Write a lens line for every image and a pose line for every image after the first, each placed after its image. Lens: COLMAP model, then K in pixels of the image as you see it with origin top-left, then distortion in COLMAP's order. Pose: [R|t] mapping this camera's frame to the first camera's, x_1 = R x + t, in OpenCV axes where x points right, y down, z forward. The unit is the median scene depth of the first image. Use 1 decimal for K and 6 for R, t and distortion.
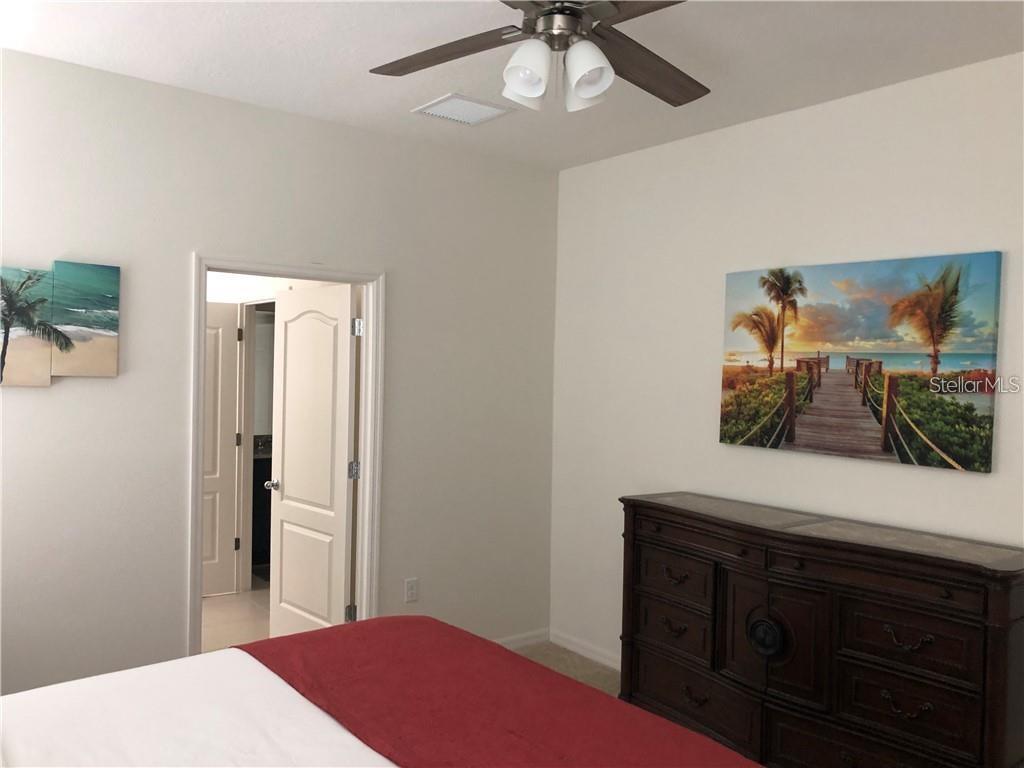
lens RADIAL K [[844.4, 0, 510.0], [0, 844.4, 369.5], [0, 0, 1]] dist [0.120987, -0.286503]
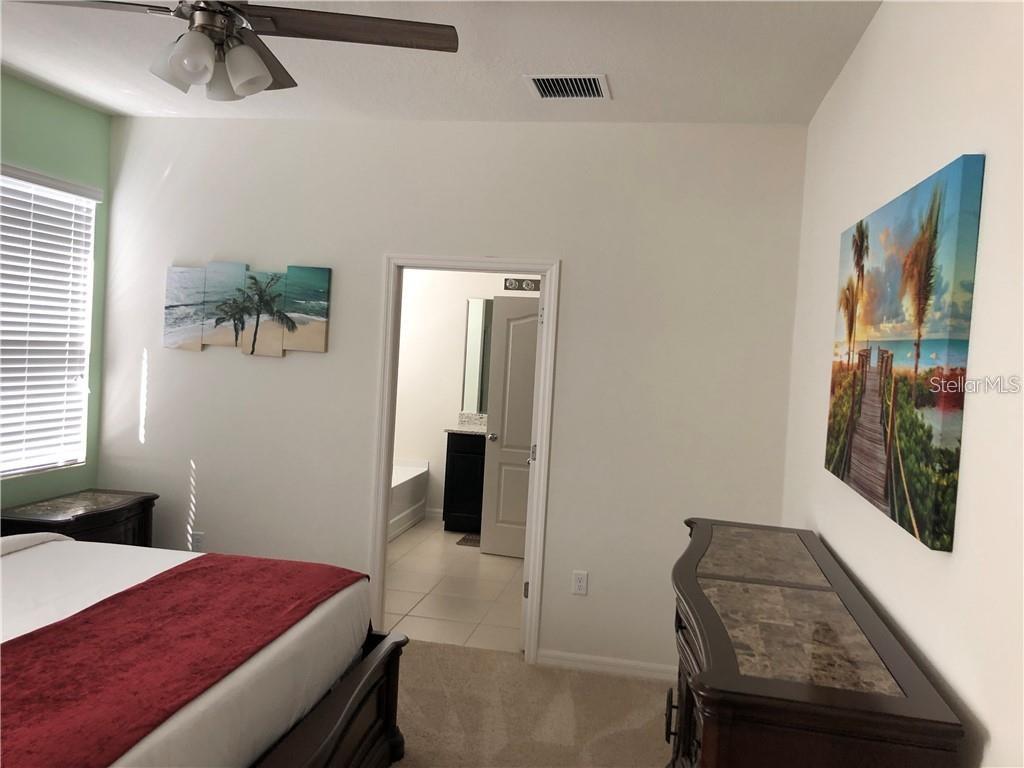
lens RADIAL K [[844.4, 0, 510.0], [0, 844.4, 369.5], [0, 0, 1]] dist [0.120987, -0.286503]
pose [[0.640714, 0.038031, -0.766837, 0.758074], [-0.047103, 0.998838, 0.010181, 0.008775], [0.766333, 0.029597, 0.641761, 0.394984]]
